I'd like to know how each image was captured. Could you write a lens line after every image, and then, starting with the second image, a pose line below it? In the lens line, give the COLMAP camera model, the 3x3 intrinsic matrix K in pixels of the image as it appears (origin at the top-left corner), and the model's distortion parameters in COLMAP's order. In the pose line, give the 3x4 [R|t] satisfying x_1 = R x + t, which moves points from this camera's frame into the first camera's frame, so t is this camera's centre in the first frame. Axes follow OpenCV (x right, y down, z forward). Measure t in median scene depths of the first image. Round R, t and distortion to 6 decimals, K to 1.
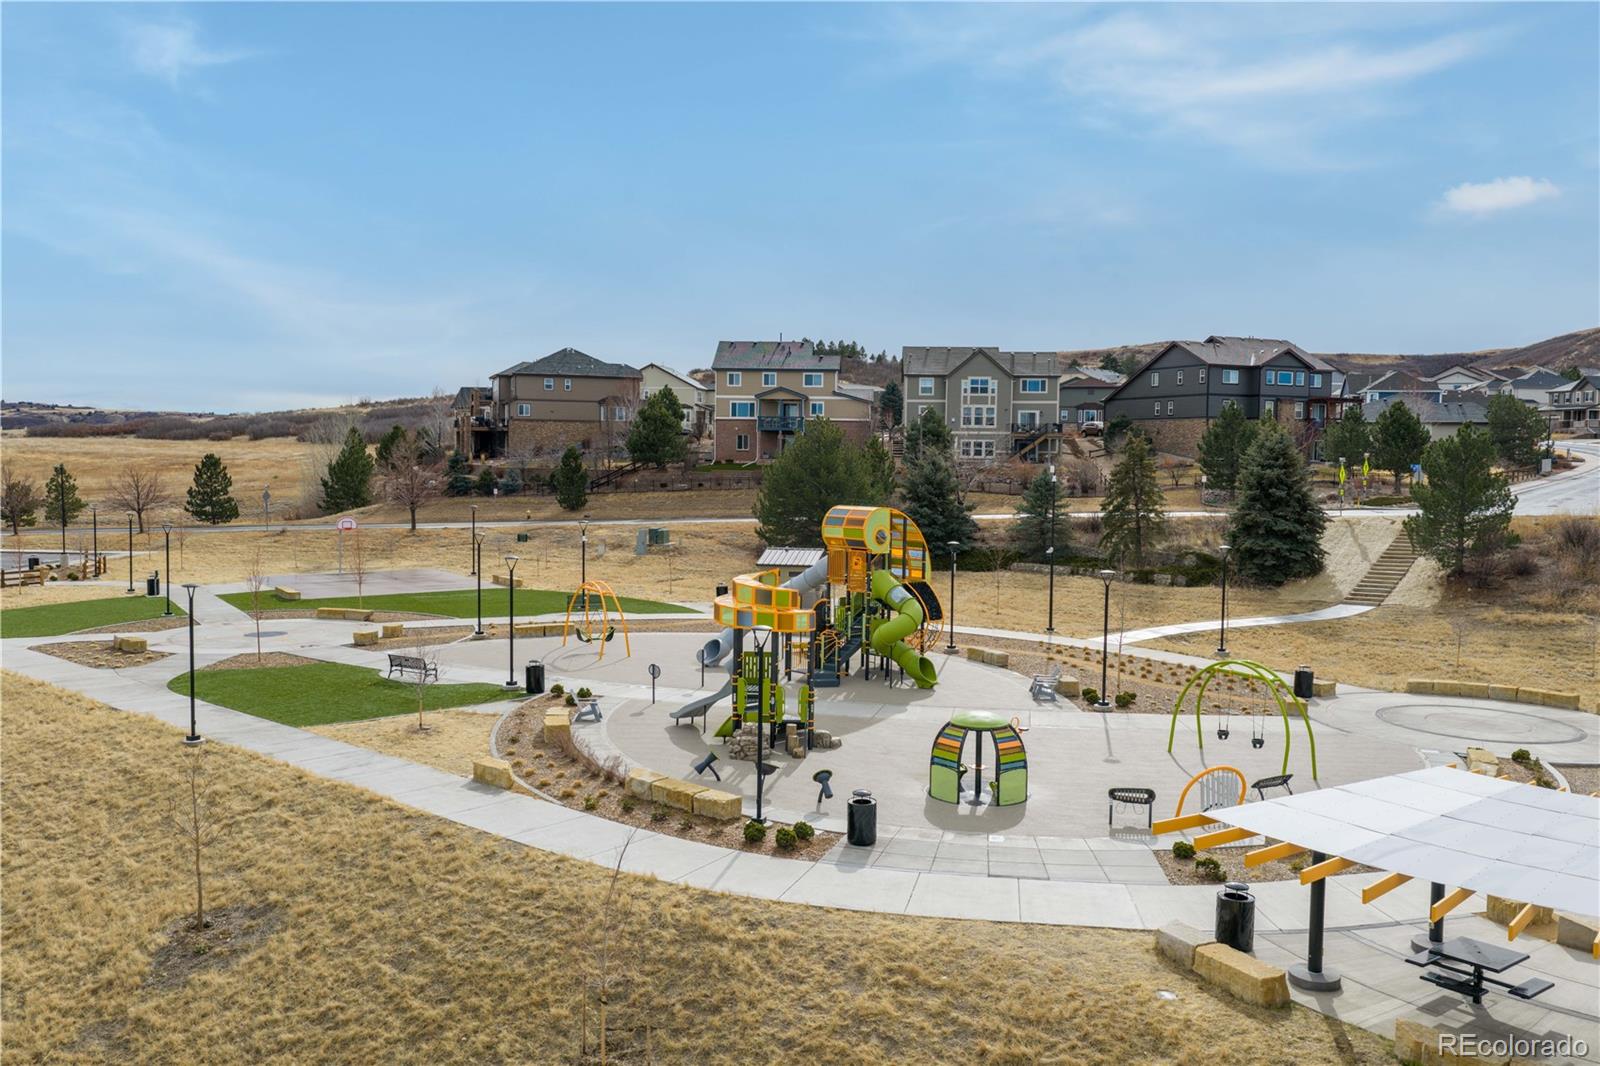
lens RADIAL K [[1327.8, 0, 803.8], [0, 1327.8, 534.5], [0, 0, 1]] dist [0.010686, -0.033048]
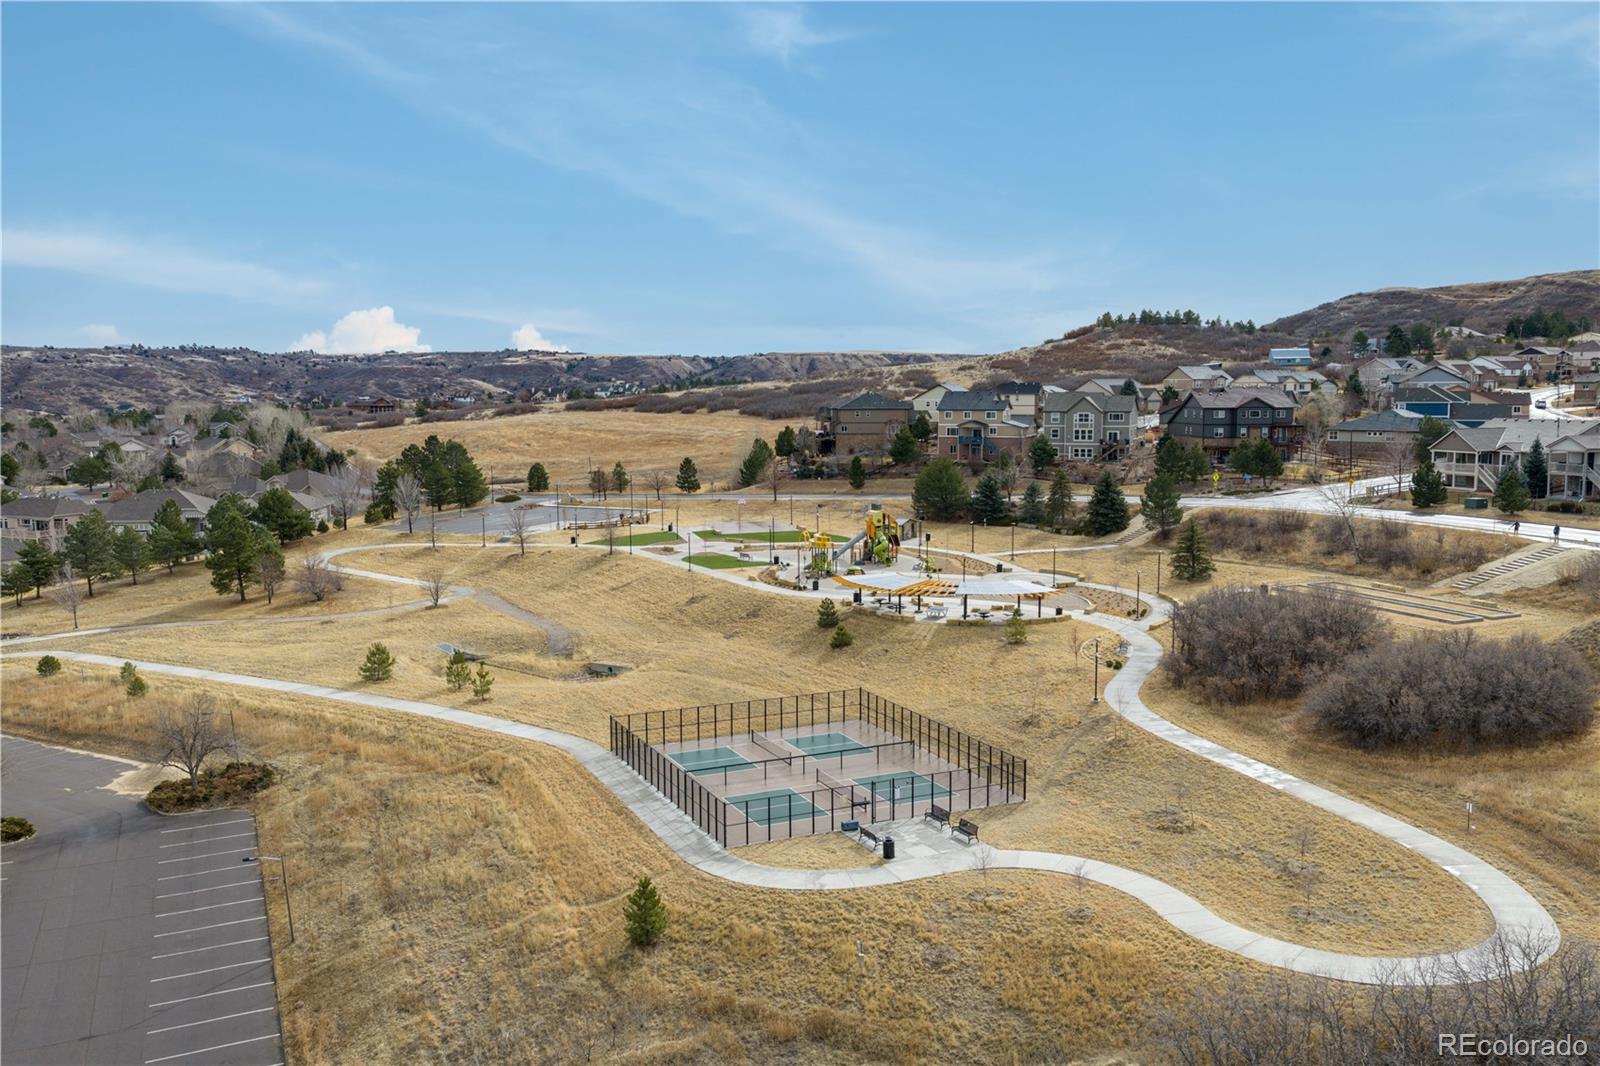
lens RADIAL K [[1327.8, 0, 800.1], [0, 1327.8, 532.4], [0, 0, 1]] dist [0.010686, -0.033048]
pose [[0.946713, 0.018806, -0.321528, 0.362226], [-0.001115, 0.998479, 0.055117, -0.058479], [0.322075, -0.051822, 0.945295, -0.847568]]
